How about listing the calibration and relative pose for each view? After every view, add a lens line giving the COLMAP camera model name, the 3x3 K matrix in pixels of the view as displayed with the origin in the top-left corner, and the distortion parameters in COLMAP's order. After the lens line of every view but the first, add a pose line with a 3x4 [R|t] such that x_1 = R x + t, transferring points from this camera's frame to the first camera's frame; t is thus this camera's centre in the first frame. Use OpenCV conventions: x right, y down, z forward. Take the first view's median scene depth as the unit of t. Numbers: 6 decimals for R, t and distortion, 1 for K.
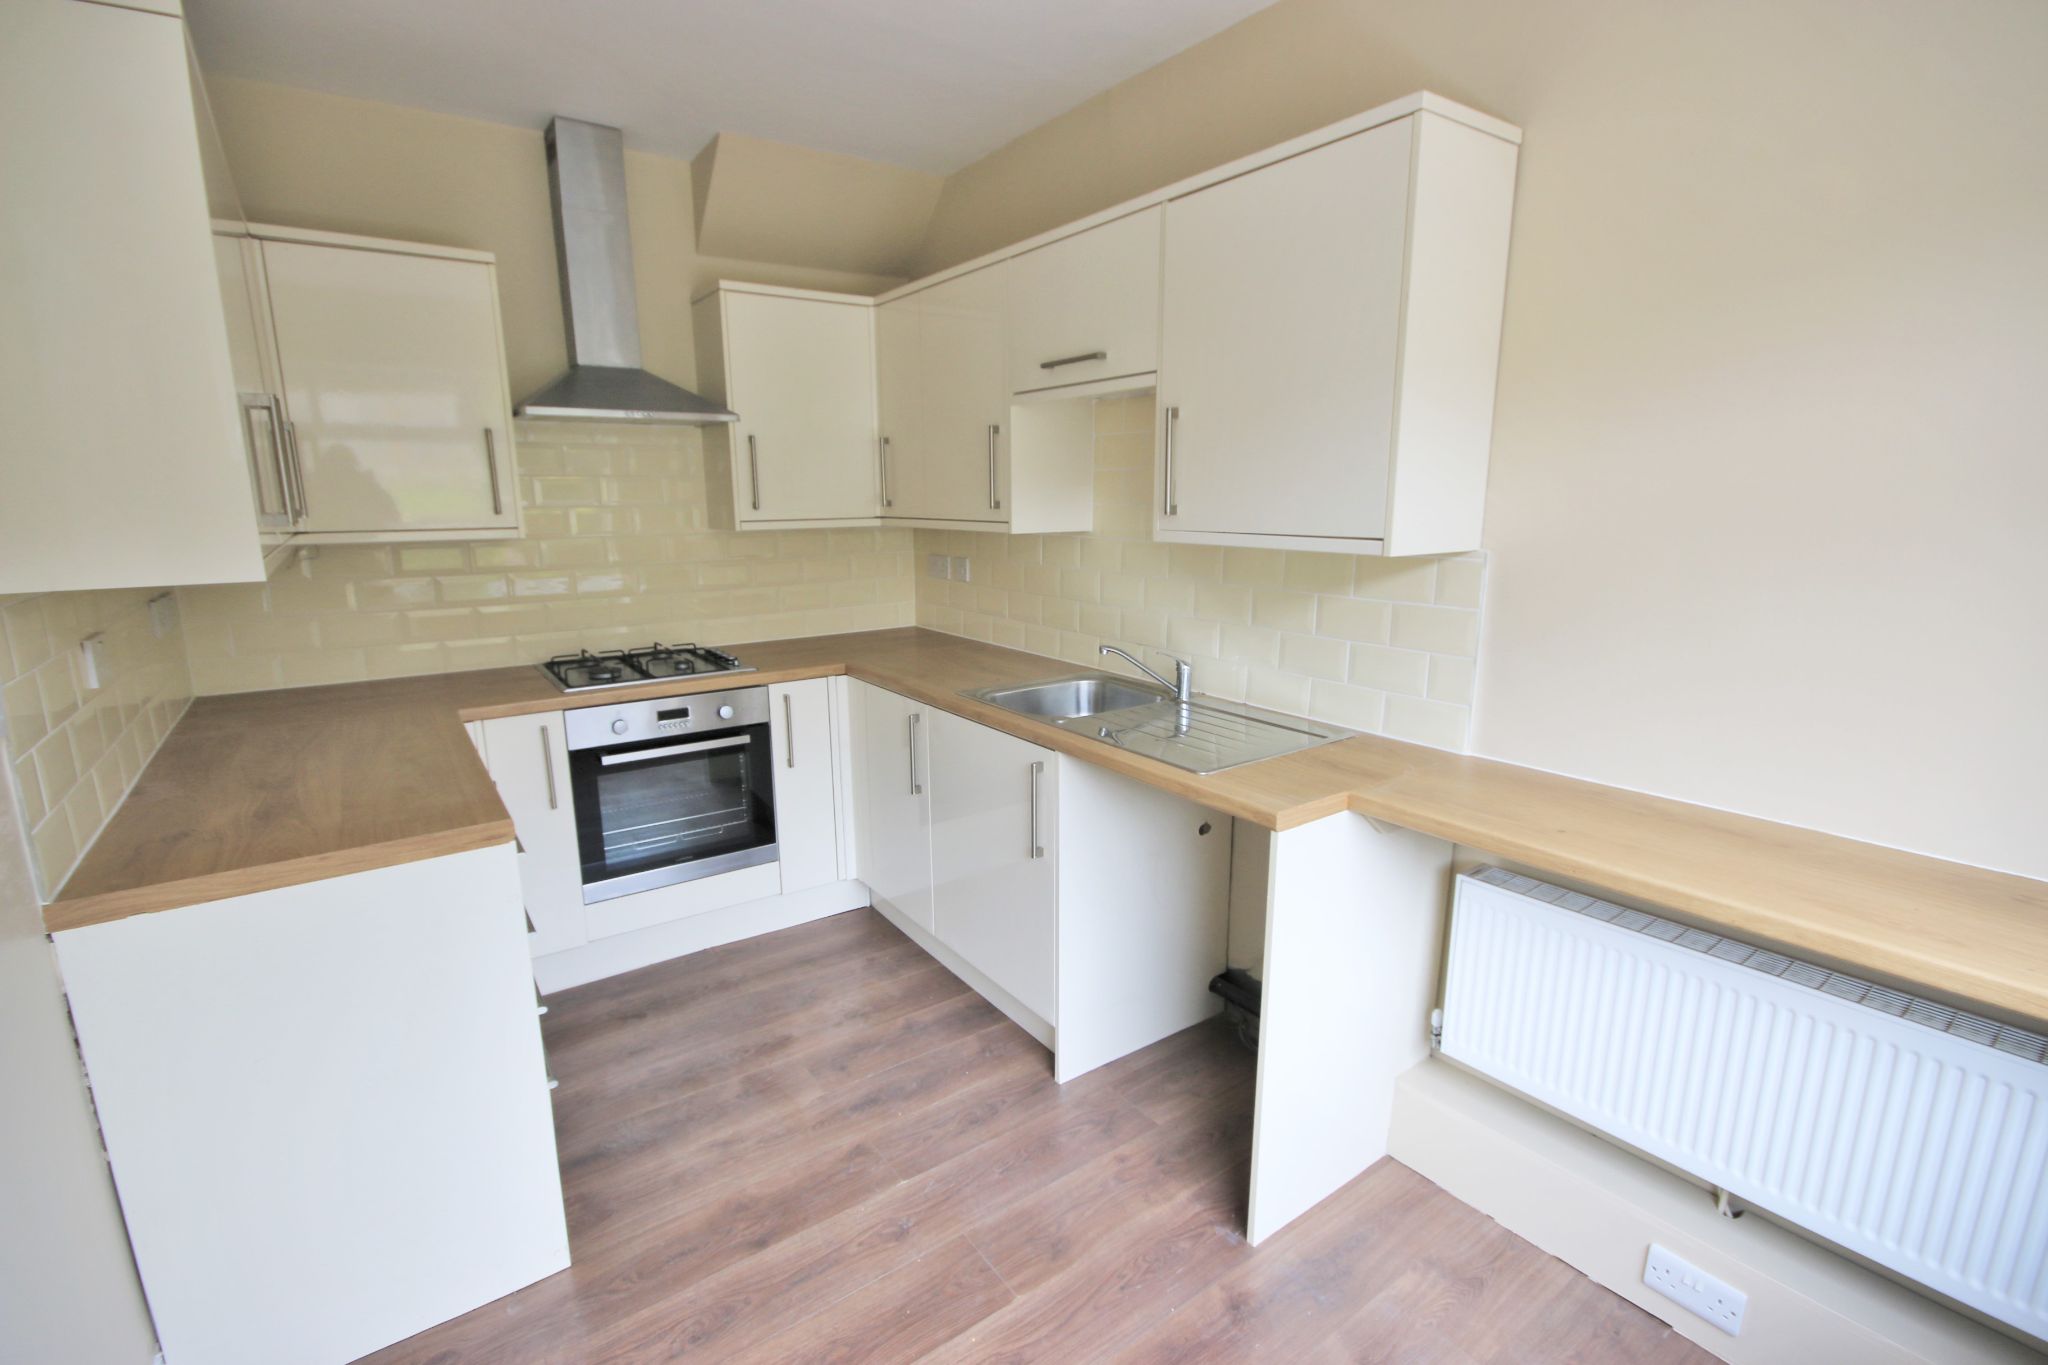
lens RADIAL K [[934.4, 0, 1019.3], [0, 934.4, 701.4], [0, 0, 1]] dist [-0.003870, -0.000386]
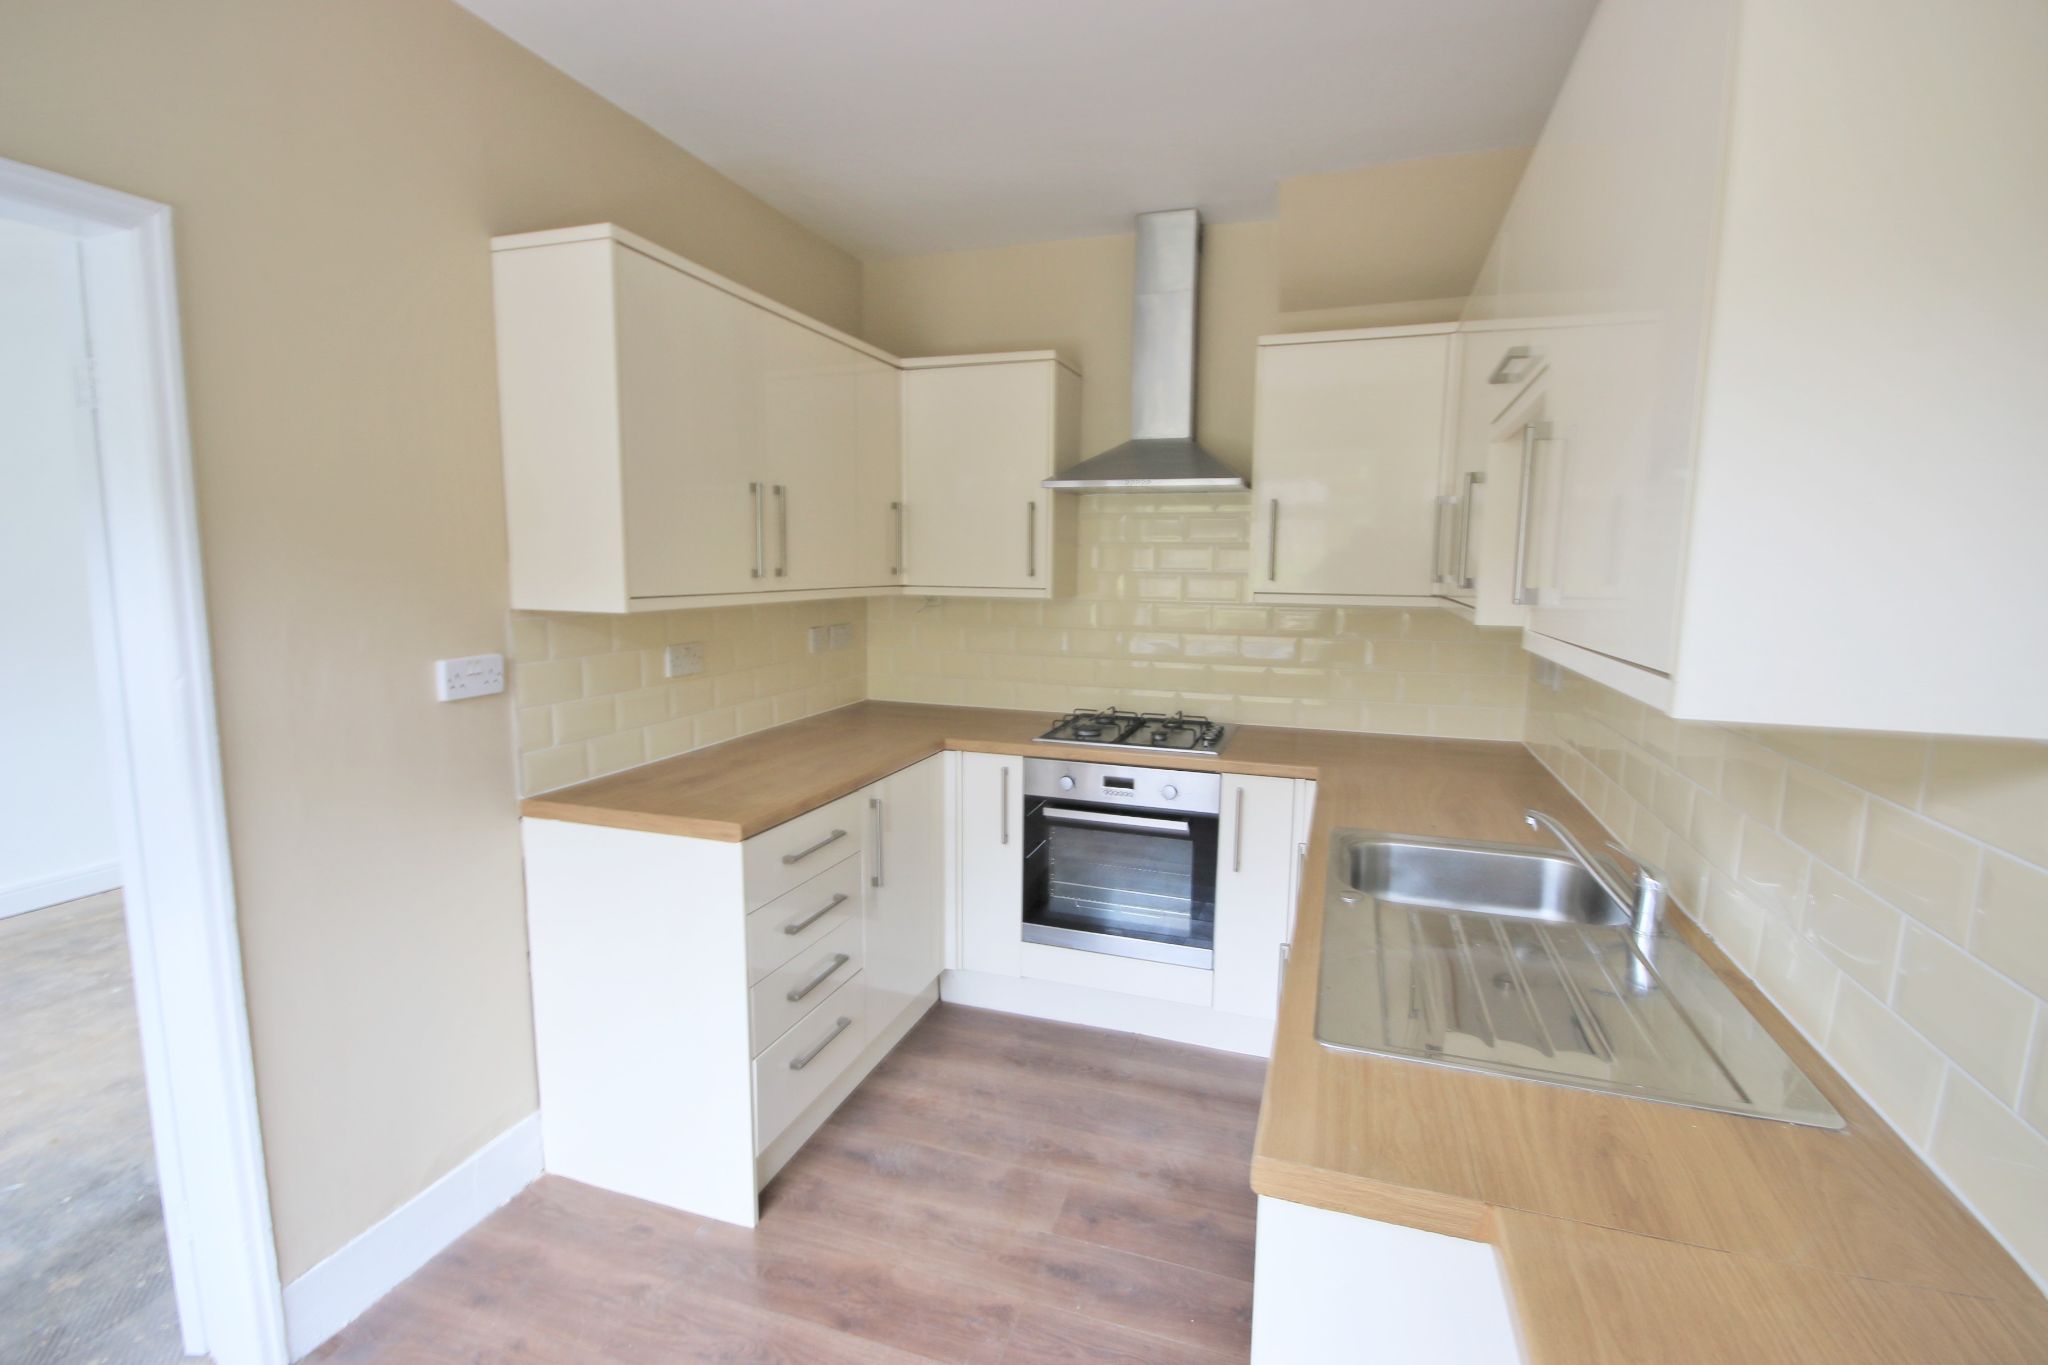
lens RADIAL K [[934.4, 0, 1019.3], [0, 934.4, 701.4], [0, 0, 1]] dist [-0.003870, -0.000386]
pose [[0.579197, 0.130253, -0.804714, 0.383157], [-0.193445, 0.980917, 0.019541, -0.075705], [0.791903, 0.144349, 0.593341, 0.354557]]
